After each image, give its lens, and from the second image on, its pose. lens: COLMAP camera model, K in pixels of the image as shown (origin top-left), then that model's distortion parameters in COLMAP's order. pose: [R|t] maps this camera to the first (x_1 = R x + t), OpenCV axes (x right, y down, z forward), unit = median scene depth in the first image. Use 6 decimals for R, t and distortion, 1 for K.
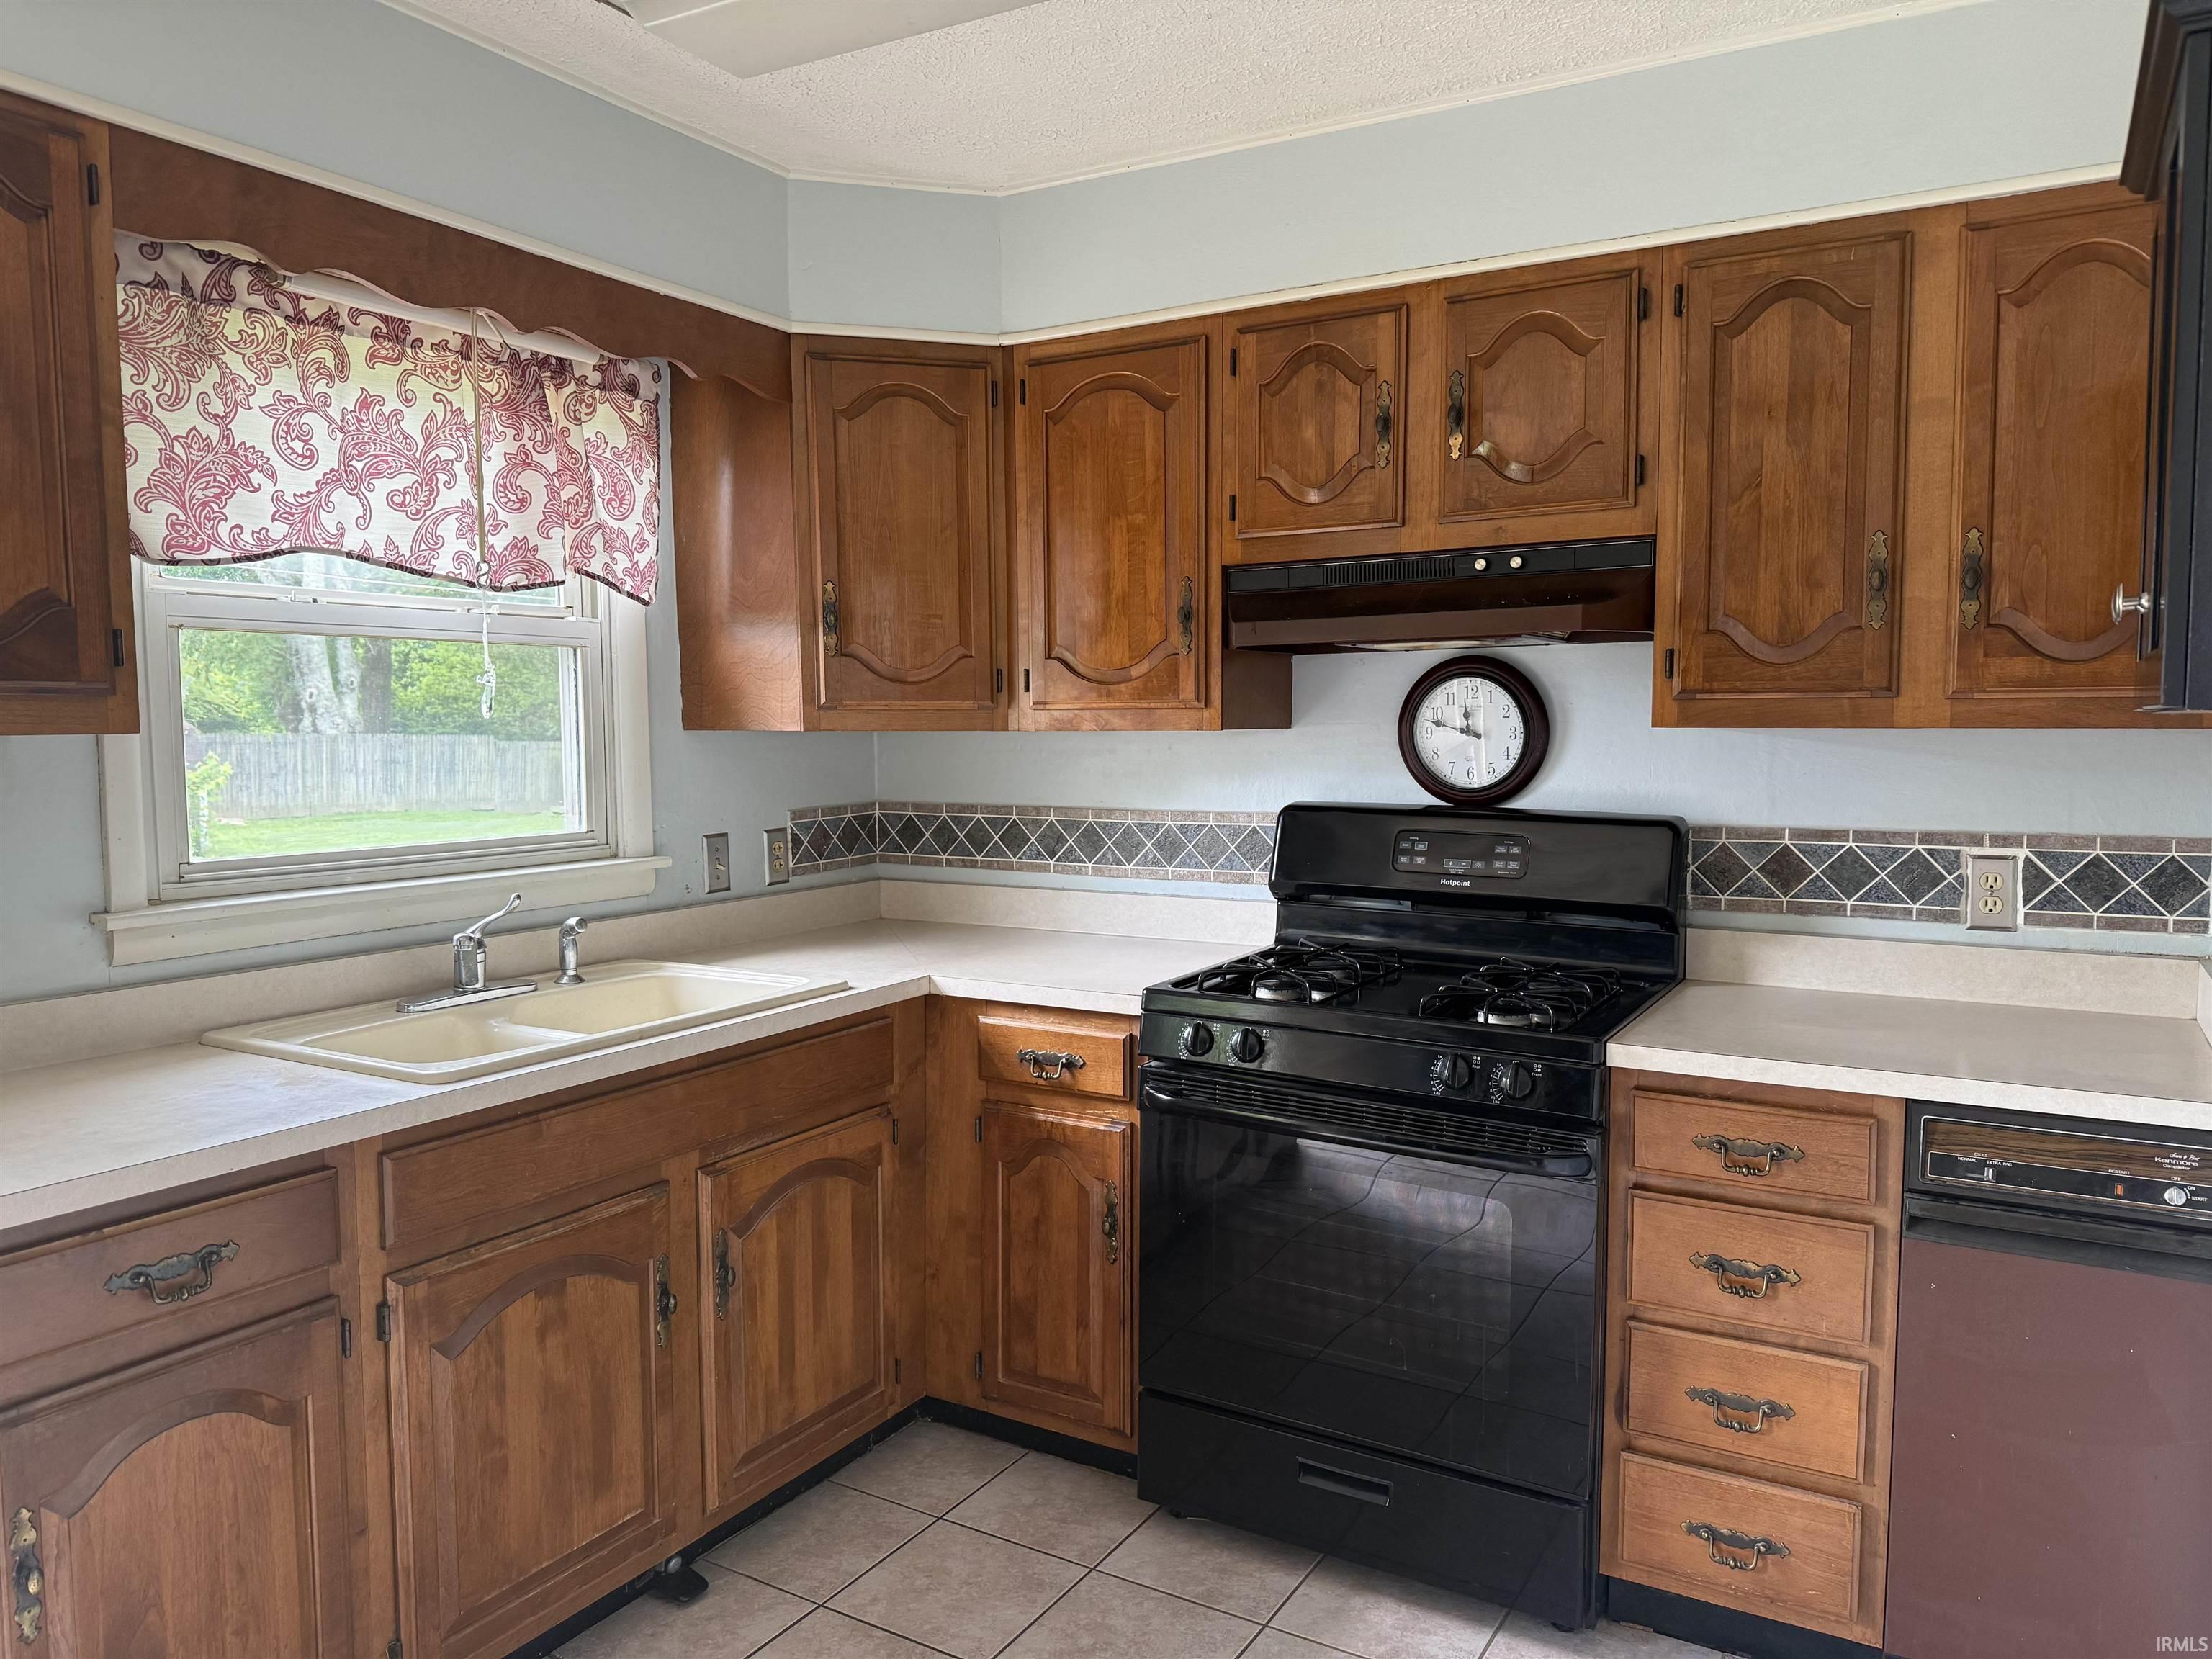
lens RADIAL K [[1564.2, 0, 1142.7], [0, 1564.2, 843.5], [0, 0, 1]] dist [0.032108, -0.043030]
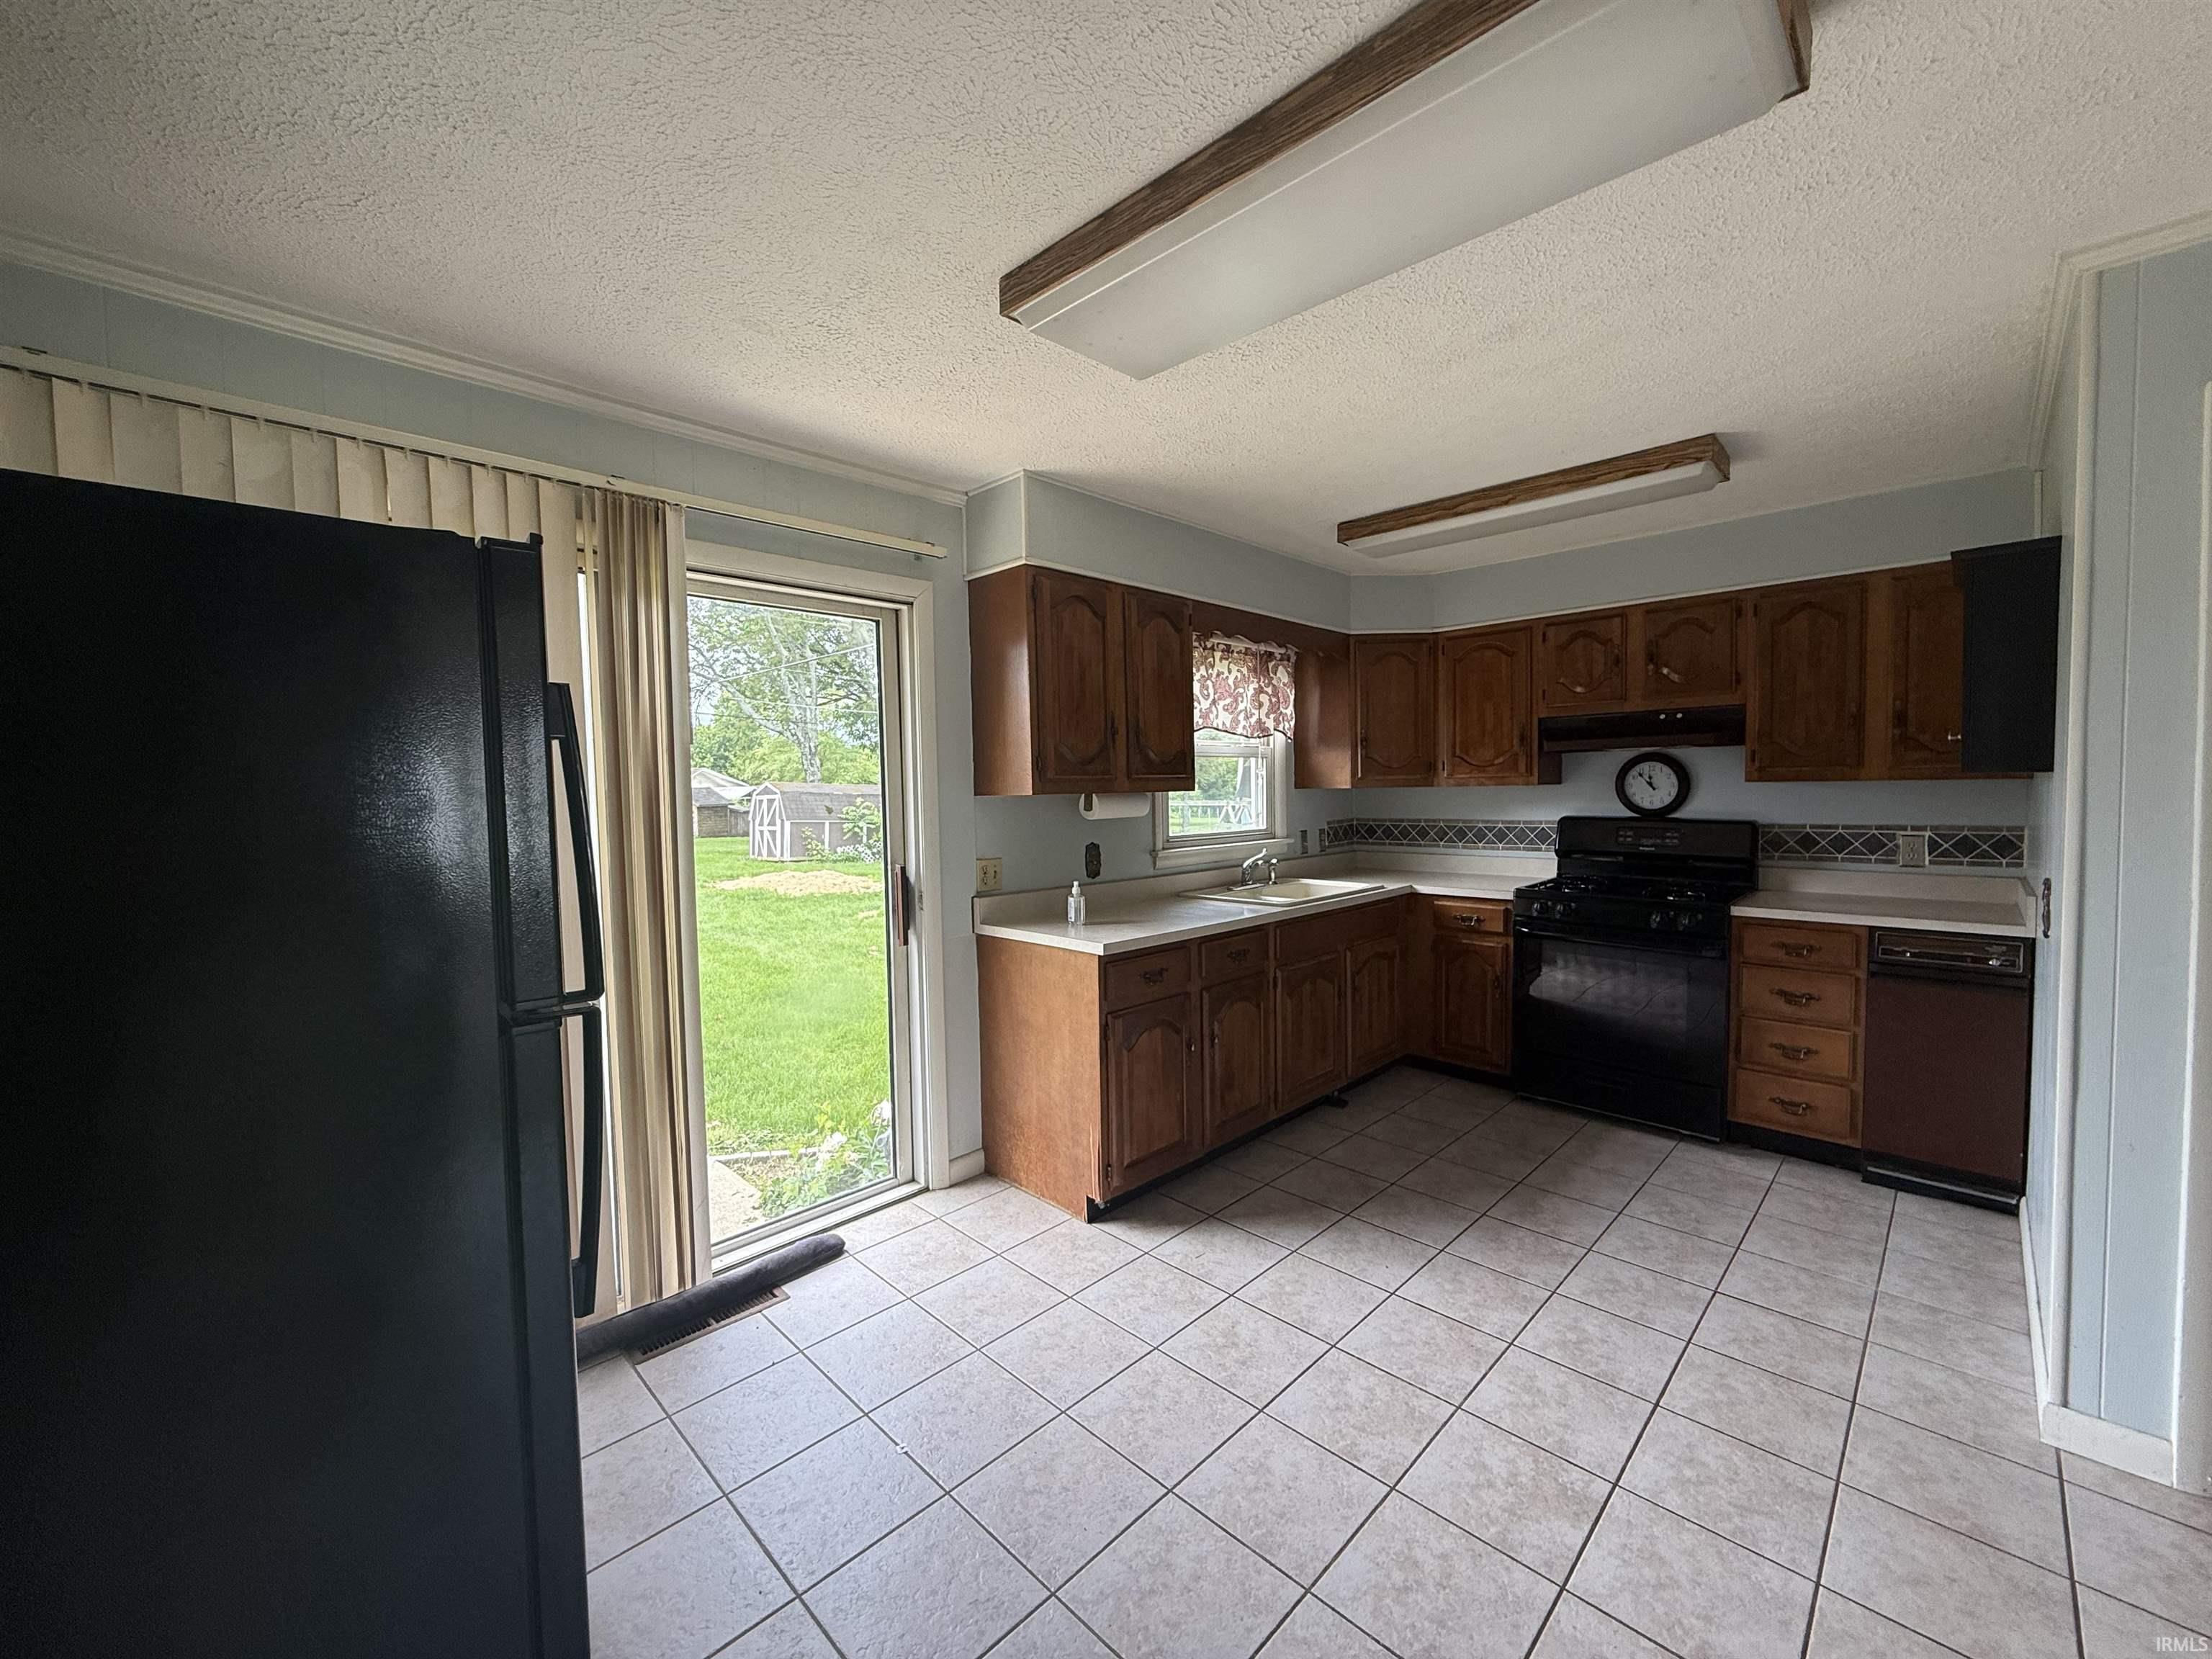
lens RADIAL K [[903.4, 0, 1089.1], [0, 903.4, 830.9], [0, 0, 1]] dist [-0.003345, 0.000072]
pose [[0.964916, -0.001149, -0.262558, -0.276096], [-0.006460, 0.999584, -0.028116, 0.045388], [0.262481, 0.028826, 0.964507, -0.586368]]
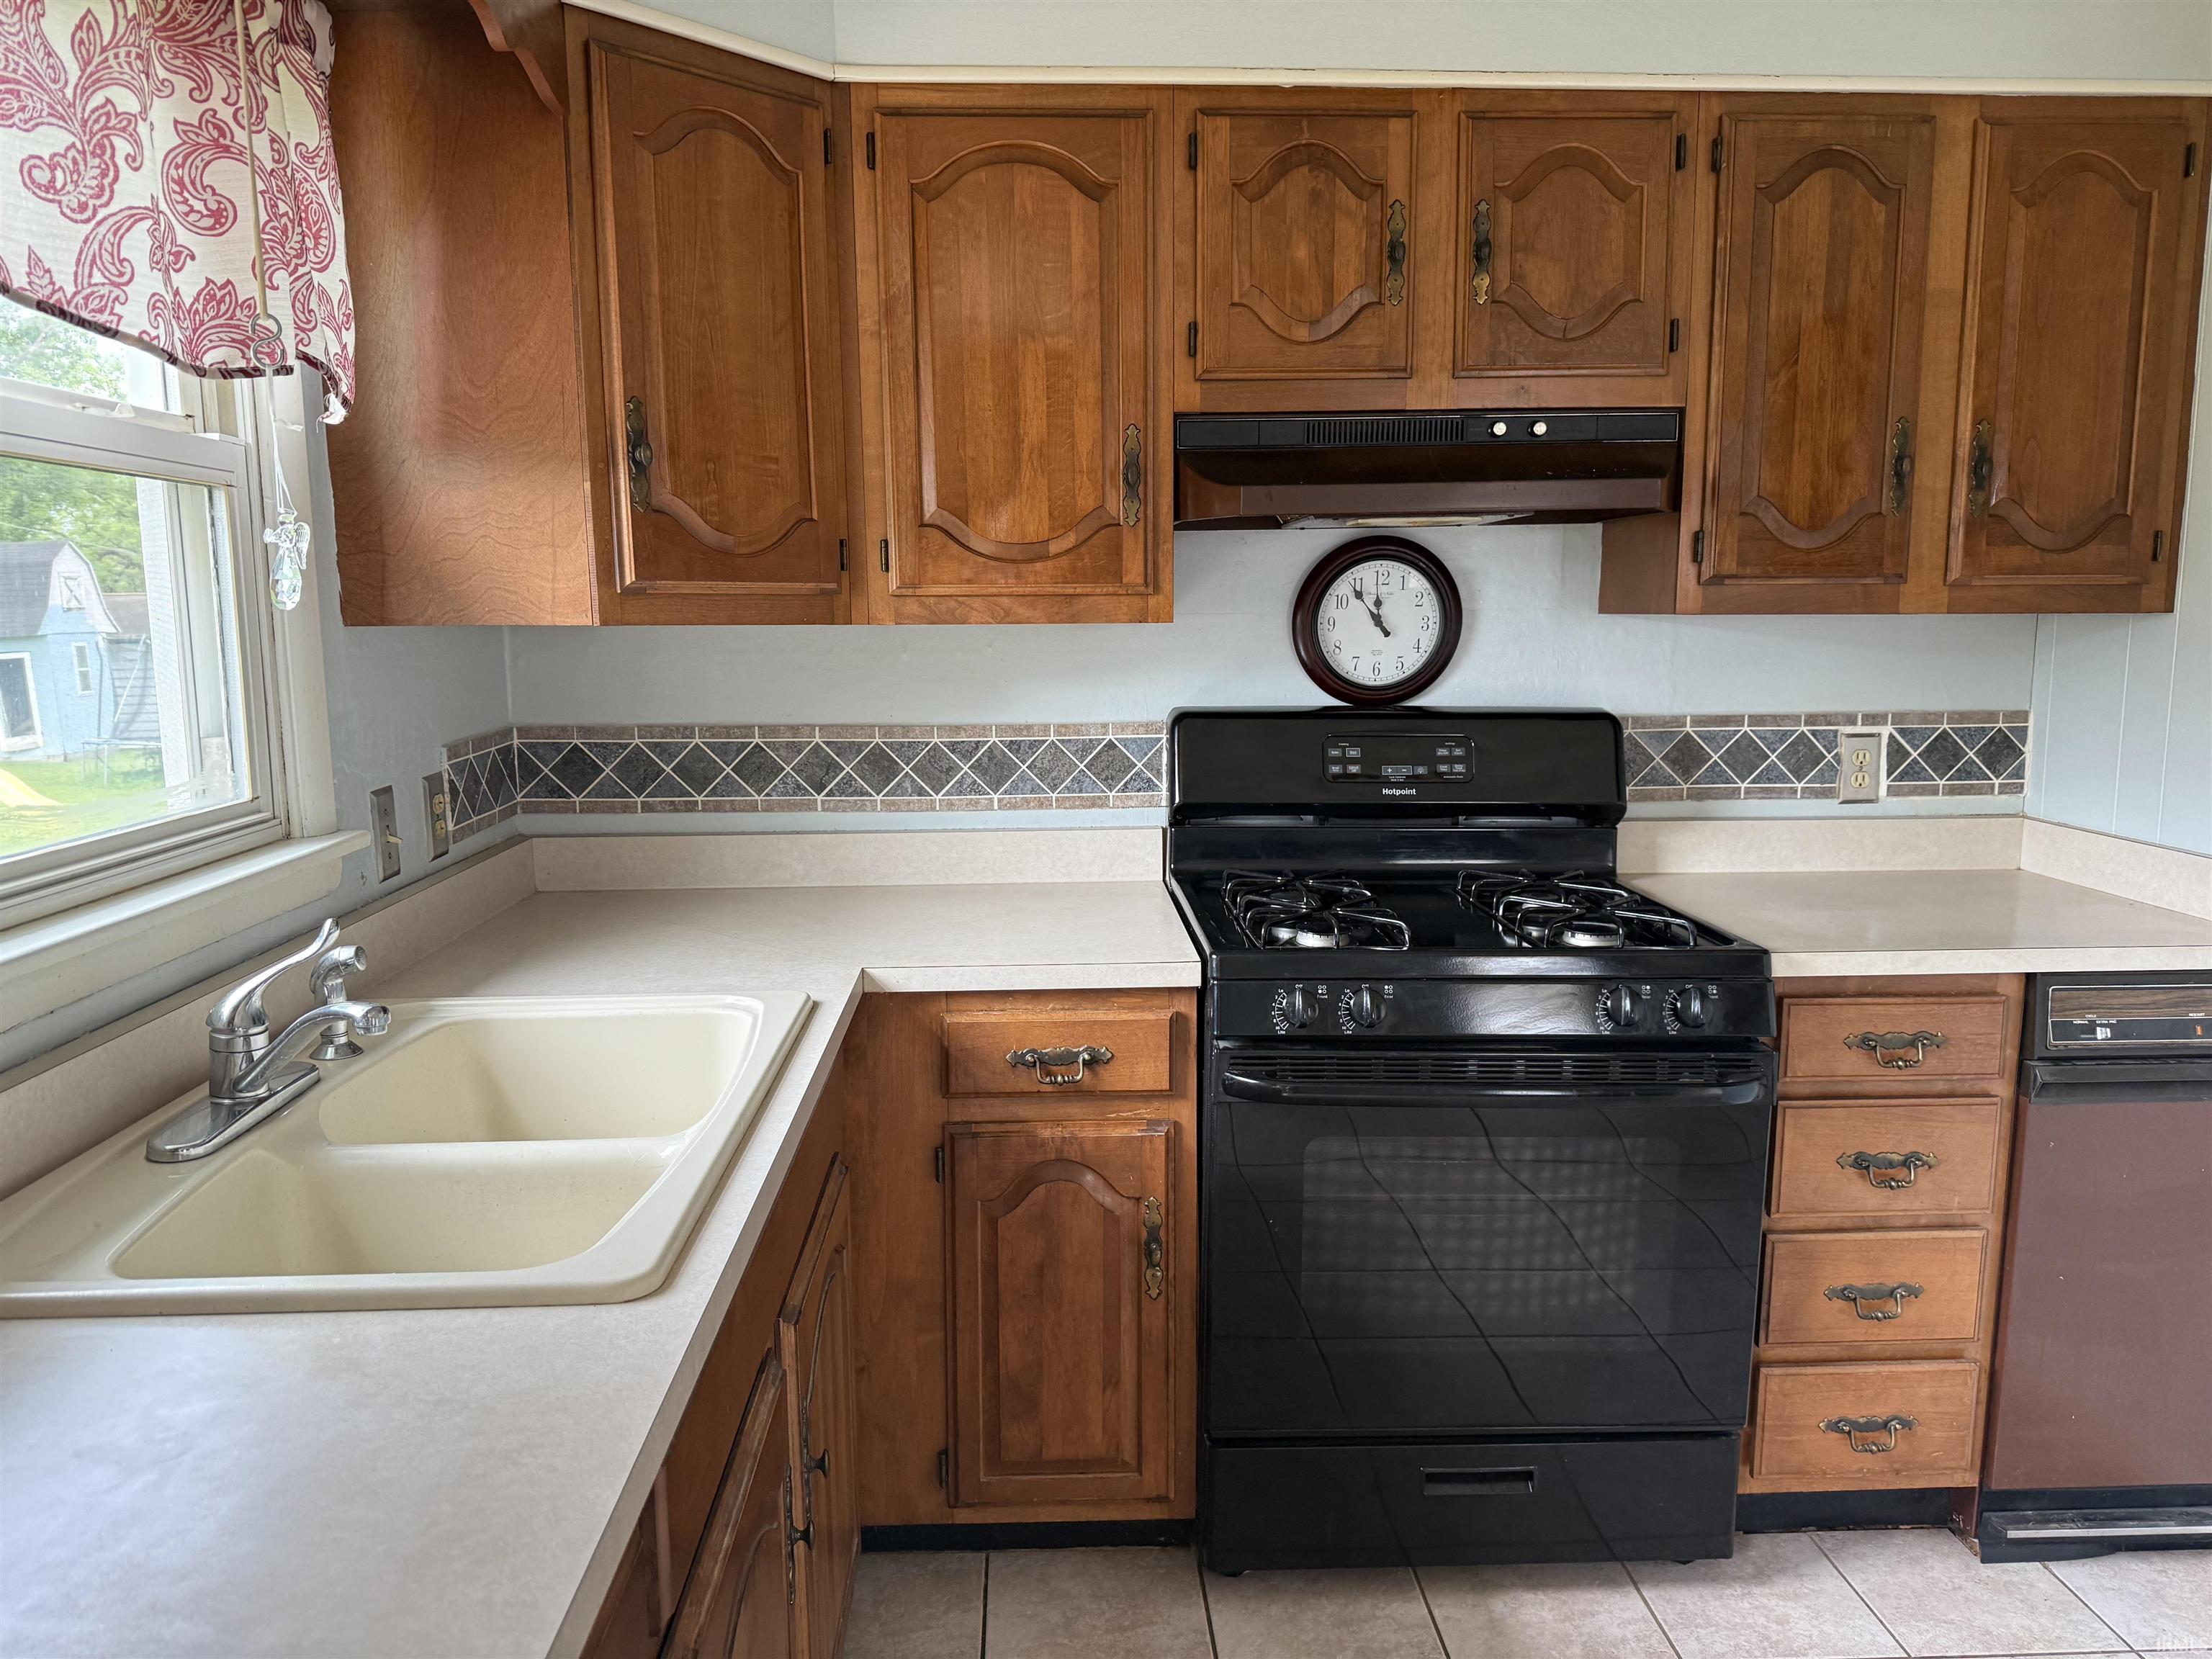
lens RADIAL K [[1564.2, 0, 1105.1], [0, 1564.2, 840.2], [0, 0, 1]] dist [0.032108, -0.043030]
pose [[0.837999, -0.082746, 0.539361, -0.459453], [0.045491, 0.995589, 0.082060, -0.030361], [-0.543772, -0.044230, 0.838067, 0.365578]]
